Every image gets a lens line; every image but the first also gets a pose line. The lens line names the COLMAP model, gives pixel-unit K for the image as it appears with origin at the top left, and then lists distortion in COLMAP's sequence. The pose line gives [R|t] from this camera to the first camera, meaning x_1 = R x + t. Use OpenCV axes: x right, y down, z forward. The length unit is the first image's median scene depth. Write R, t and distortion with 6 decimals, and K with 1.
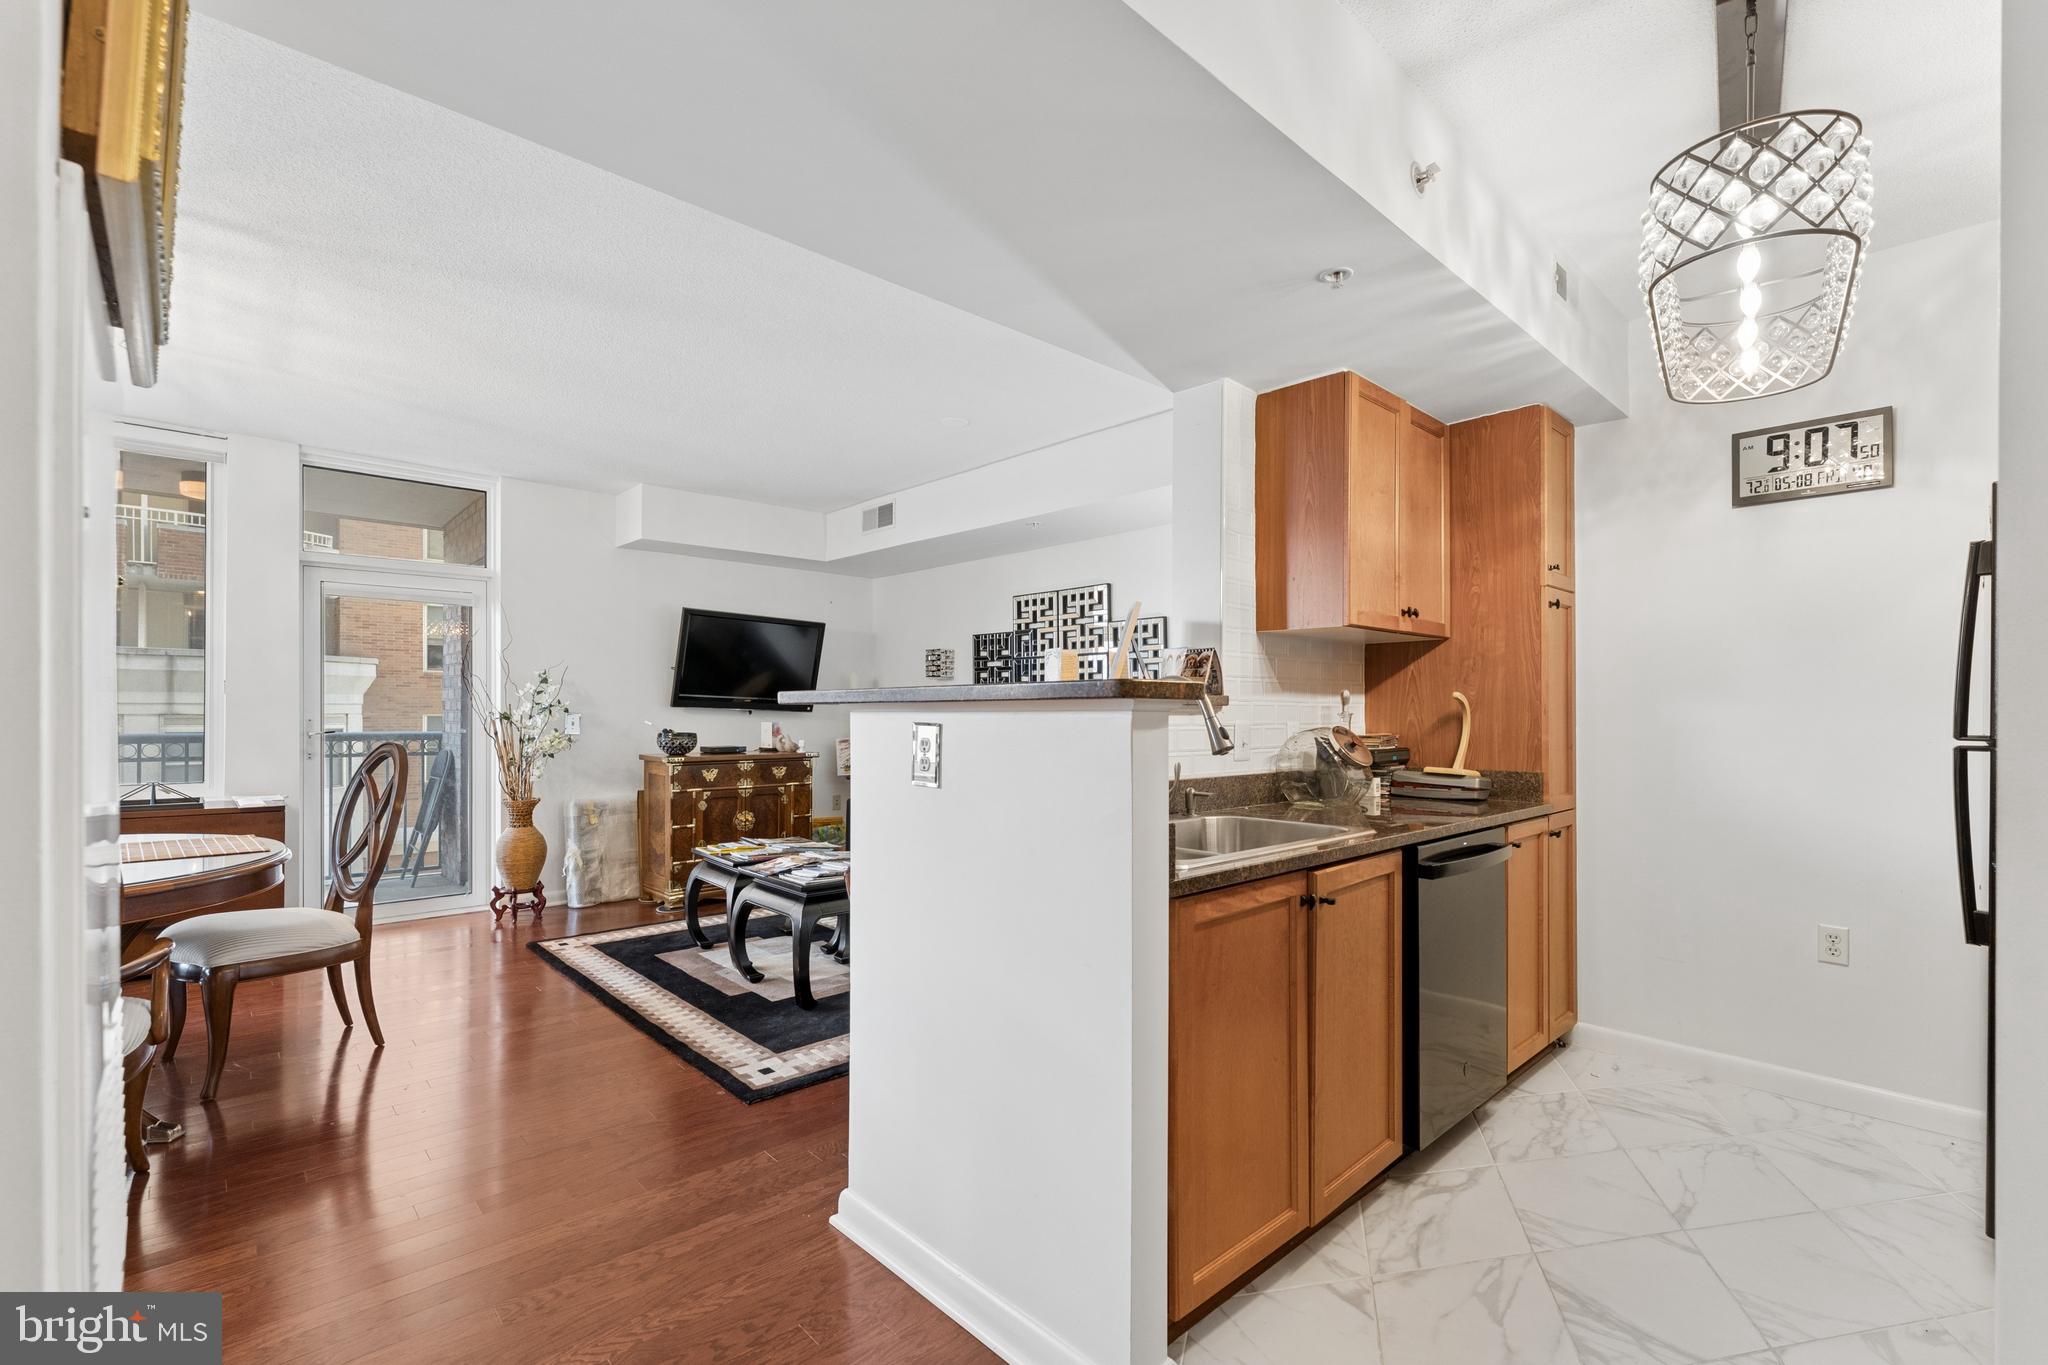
lens RADIAL K [[895.8, 0, 1008.9], [0, 895.8, 713.6], [0, 0, 1]] dist [-0.003223, 0.000141]
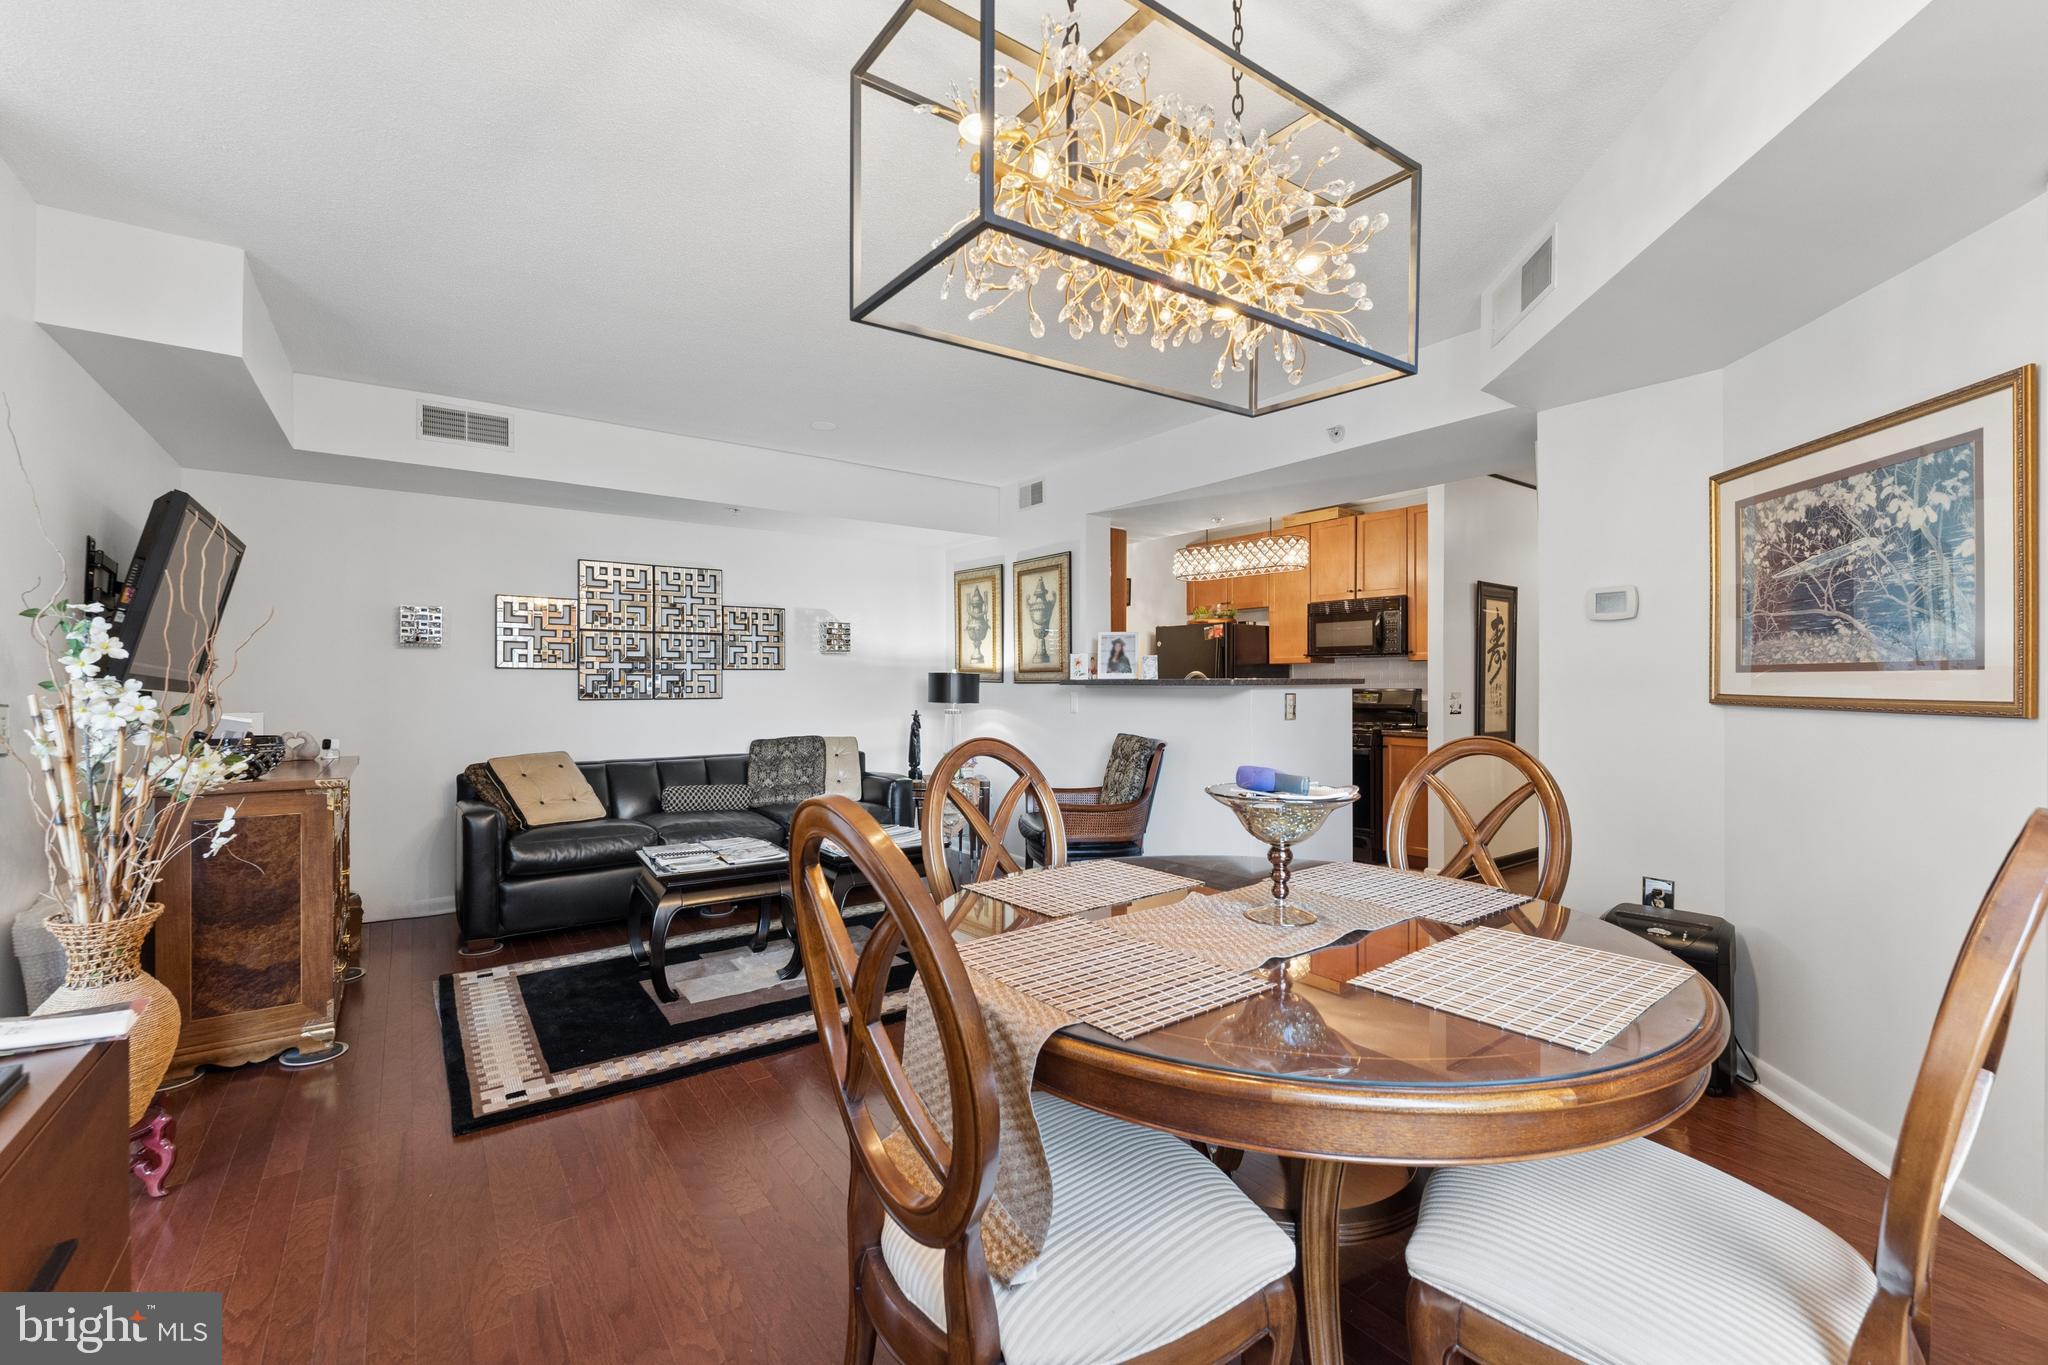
lens RADIAL K [[834.7, 0, 1031.8], [0, 834.7, 687.1], [0, 0, 1]] dist [0.000619, -0.000802]
pose [[0.107757, -0.009838, 0.994129, -1.131834], [0.004320, 0.999946, 0.009428, -0.014907], [-0.994168, 0.003279, 0.107794, 0.680834]]
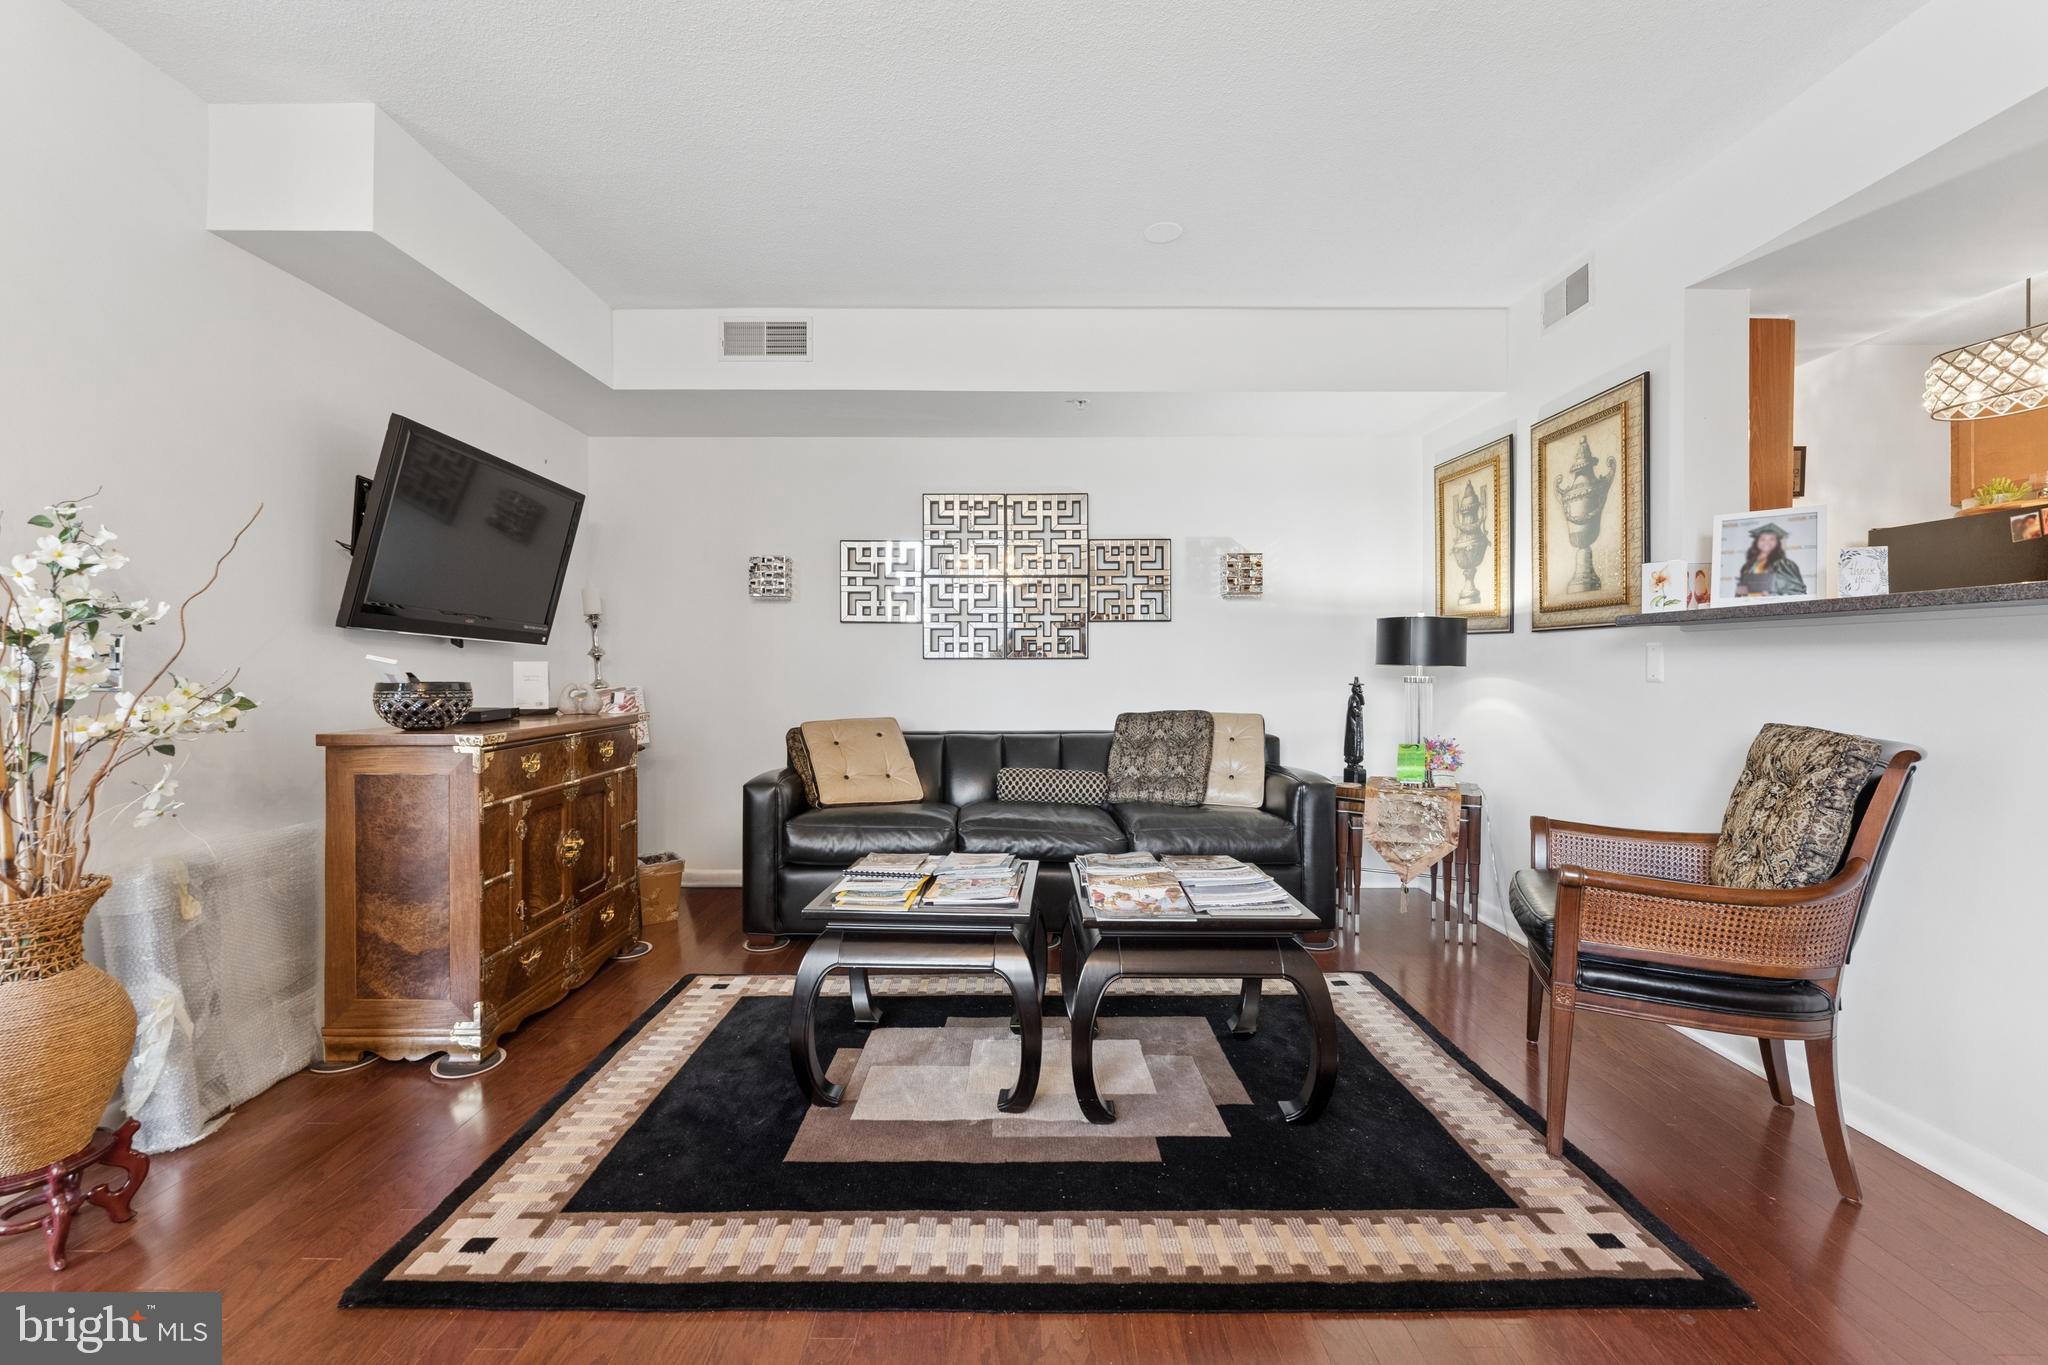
lens RADIAL K [[834.7, 0, 1023.1], [0, 834.7, 673.0], [0, 0, 1]] dist [0.000619, -0.000802]
pose [[0.676045, -0.012812, 0.736749, -0.674112], [0.007233, 0.999916, 0.010751, 0.019964], [-0.736825, -0.001939, 0.676081, 0.675409]]
